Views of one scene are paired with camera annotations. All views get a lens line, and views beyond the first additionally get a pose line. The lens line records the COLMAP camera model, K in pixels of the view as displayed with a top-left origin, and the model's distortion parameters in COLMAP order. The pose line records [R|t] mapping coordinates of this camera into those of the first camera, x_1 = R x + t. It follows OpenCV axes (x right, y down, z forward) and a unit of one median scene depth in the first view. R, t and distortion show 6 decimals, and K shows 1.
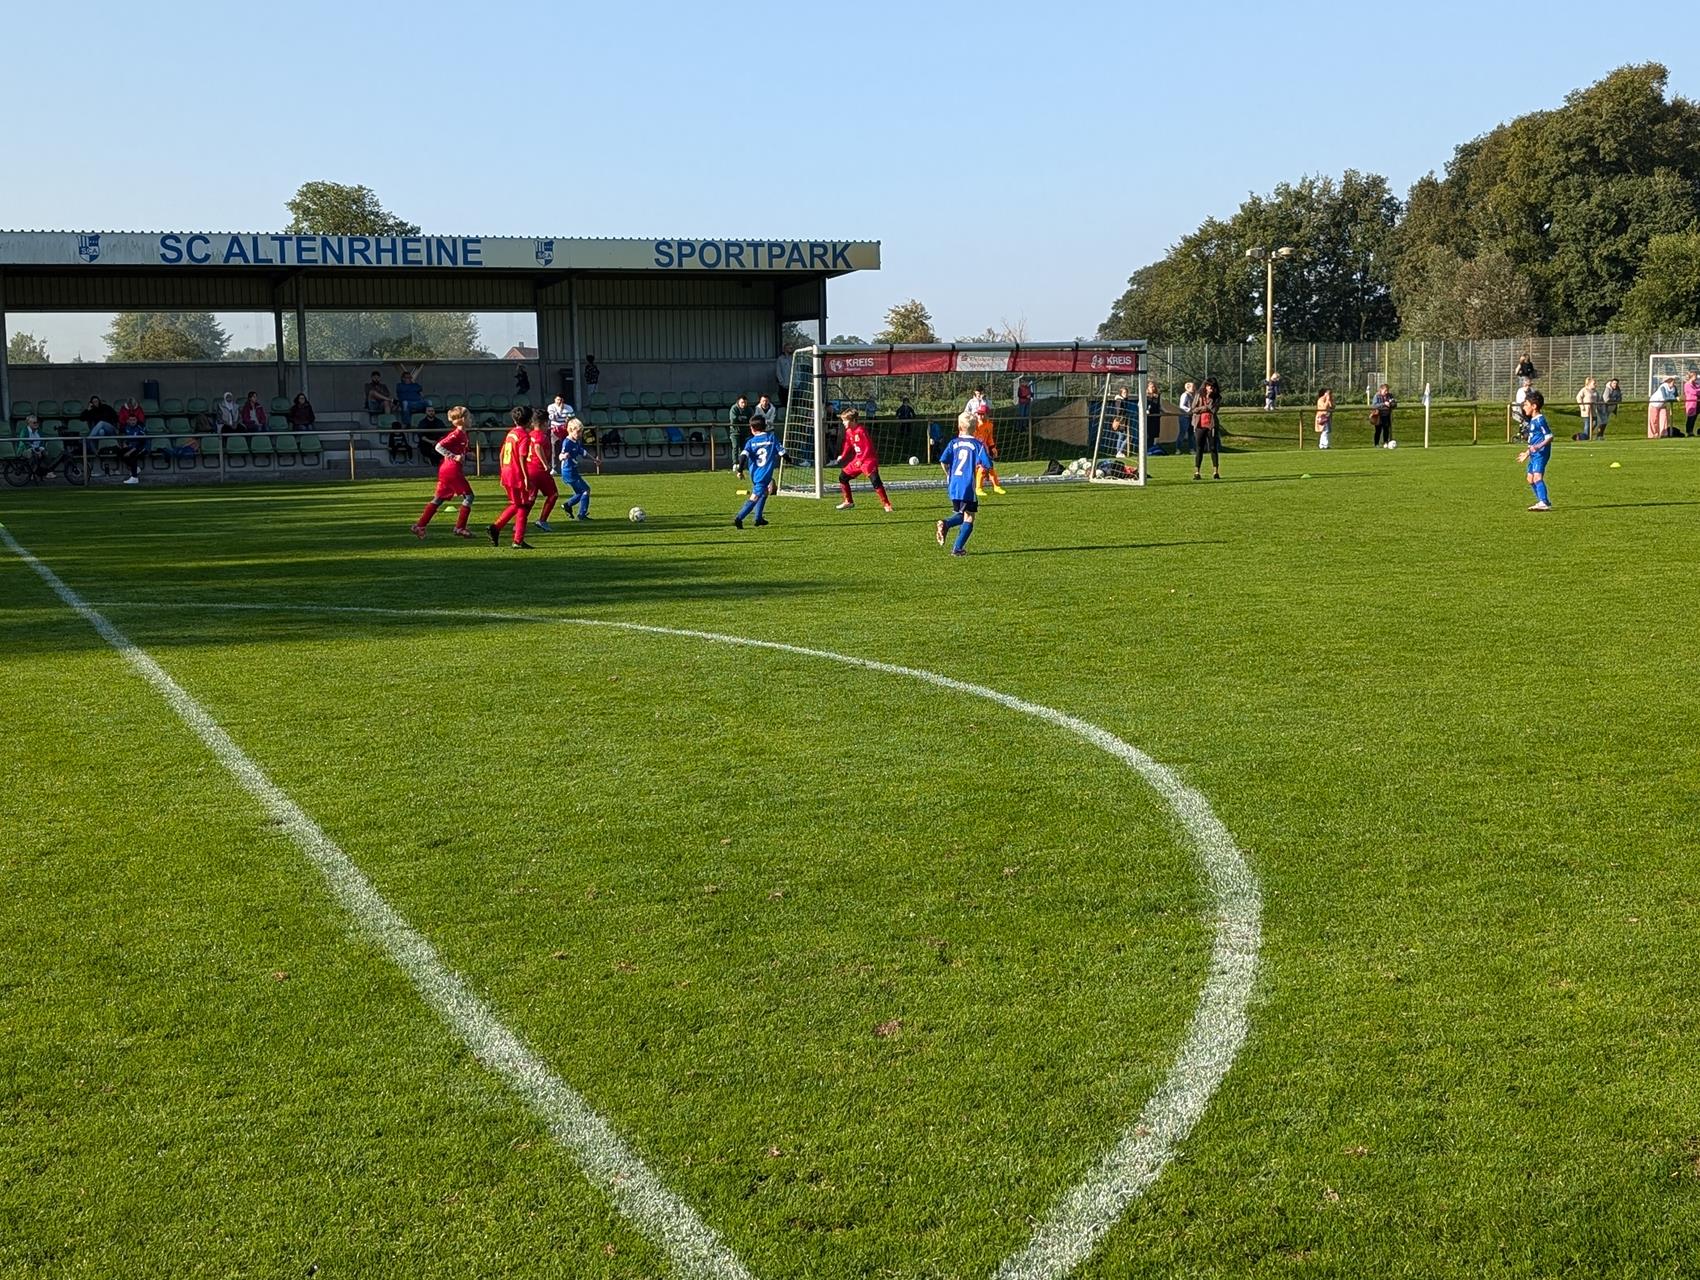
lens RADIAL K [[2300.6, 0, 874.4], [0, 2300.6, 647.3], [0, 0, 1]] dist [0.175092, -0.713730]
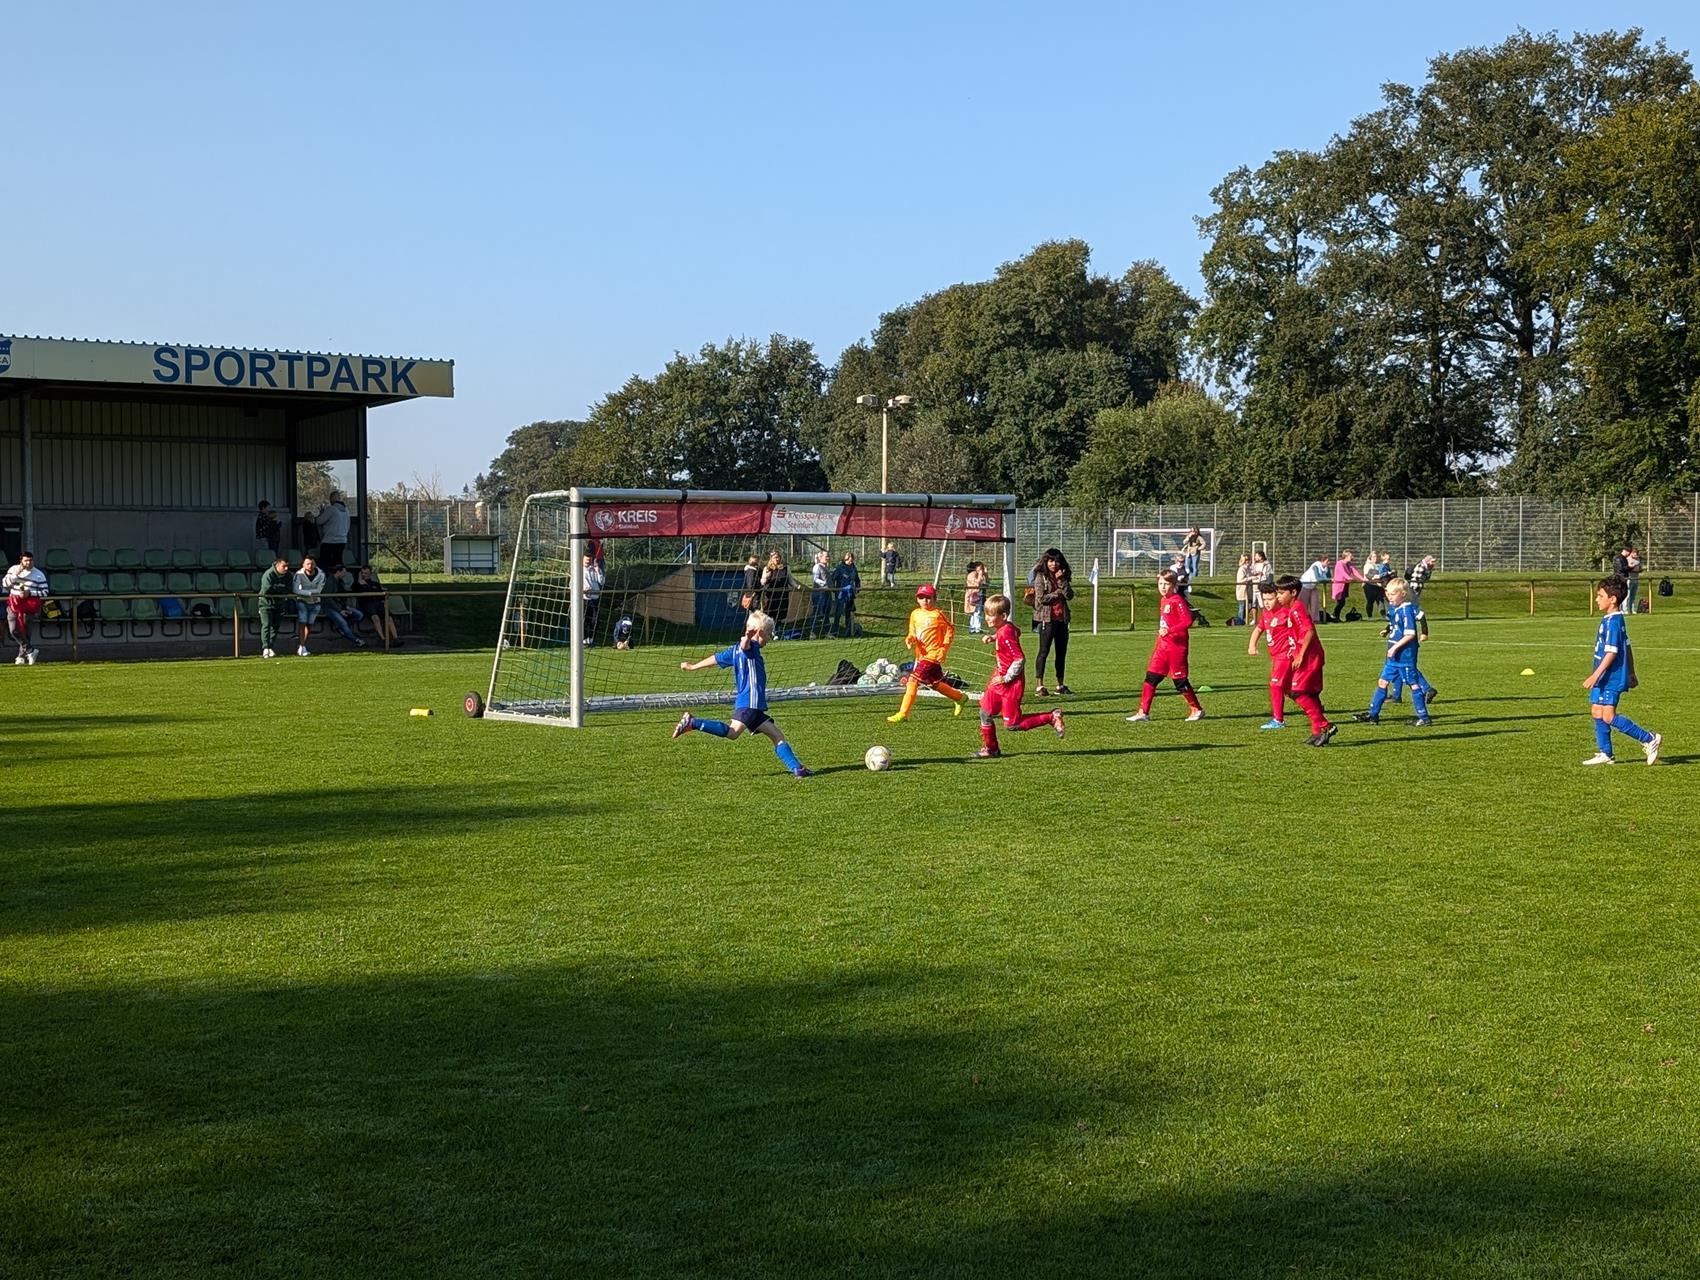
lens RADIAL K [[2300.2, 0, 867.7], [0, 2300.2, 674.6], [0, 0, 1]] dist [0.200753, -0.863449]
pose [[0.962929, 0.003640, 0.269731, -0.120704], [0.011915, 0.998359, -0.056010, -0.043577], [-0.269493, 0.057147, 0.961305, 0.374539]]
